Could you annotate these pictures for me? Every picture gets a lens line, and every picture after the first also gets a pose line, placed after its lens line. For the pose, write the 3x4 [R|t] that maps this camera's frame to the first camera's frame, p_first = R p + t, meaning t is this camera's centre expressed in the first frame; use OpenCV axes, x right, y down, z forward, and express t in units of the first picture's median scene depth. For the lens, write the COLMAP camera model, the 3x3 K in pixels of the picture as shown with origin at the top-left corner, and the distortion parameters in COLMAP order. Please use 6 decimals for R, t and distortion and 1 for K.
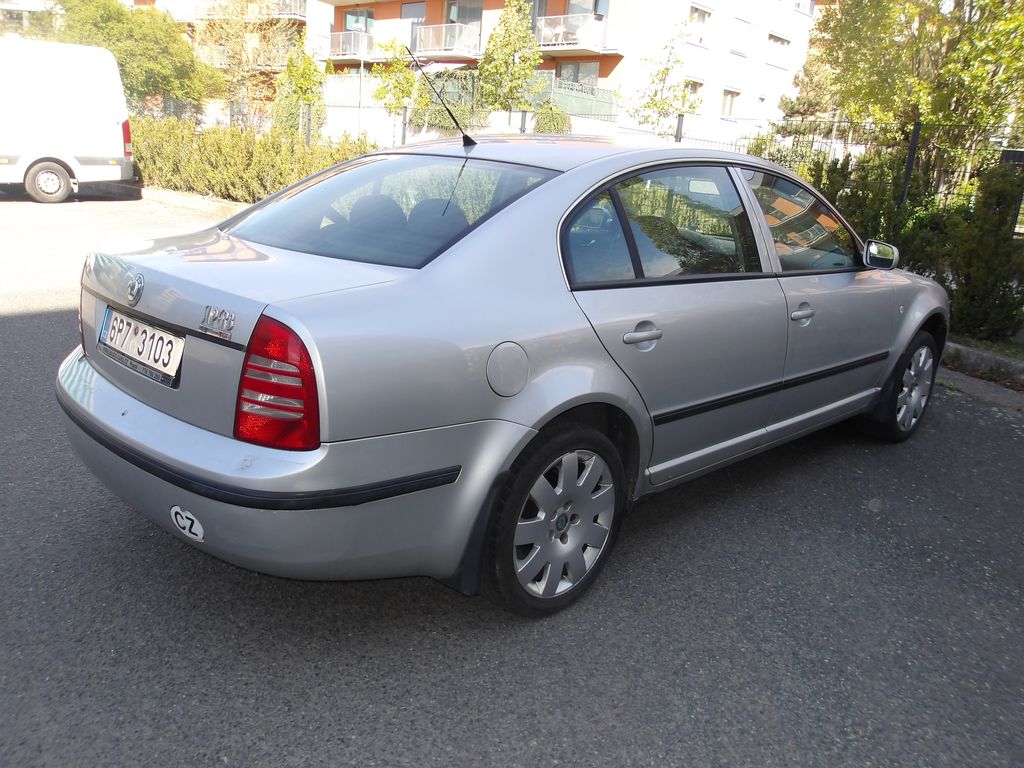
lens RADIAL K [[895.0, 0, 511.6], [0, 895.0, 375.7], [0, 0, 1]] dist [-0.020963, 0.059806]
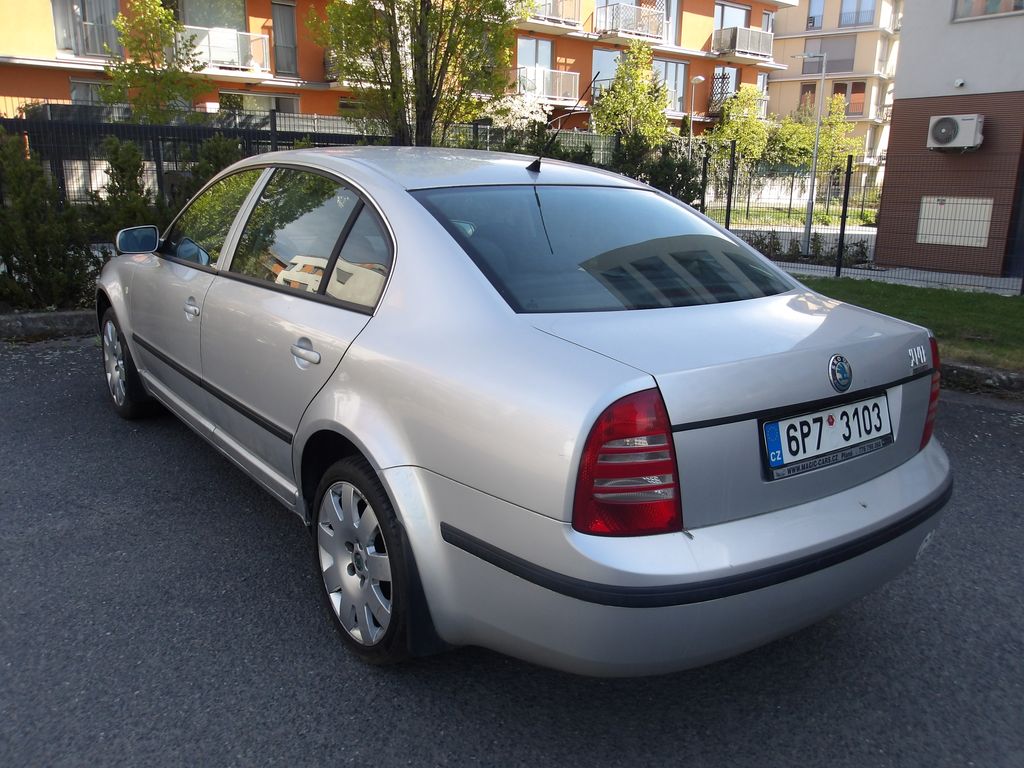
lens RADIAL K [[895.0, 0, 506.4], [0, 895.0, 387.5], [0, 0, 1]] dist [-0.020963, 0.059806]
pose [[0.155456, -0.304800, 0.939644, -1.310889], [0.229525, 0.936320, 0.265749, -0.394384], [-0.960808, 0.174360, 0.215516, 1.134551]]
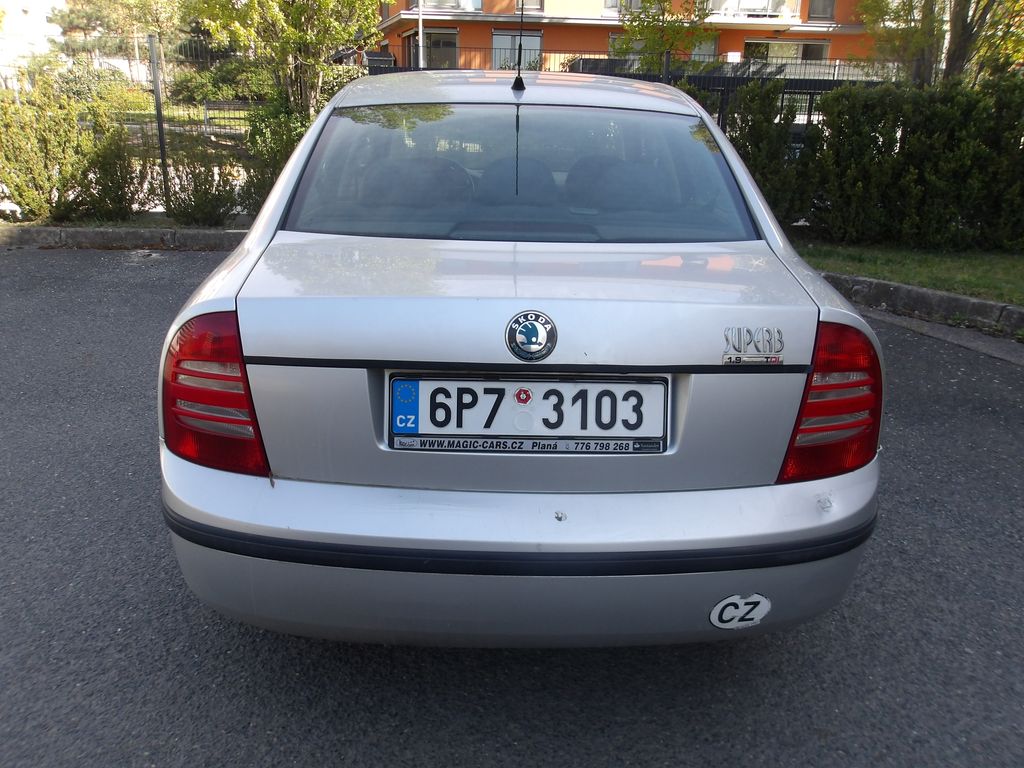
lens RADIAL K [[895.0, 0, 507.0], [0, 895.0, 382.3], [0, 0, 1]] dist [-0.020963, 0.059806]
pose [[0.704797, -0.262654, 0.658995, -0.888838], [0.200638, 0.964810, 0.169960, -0.181272], [-0.680445, 0.012432, 0.732693, 0.527234]]
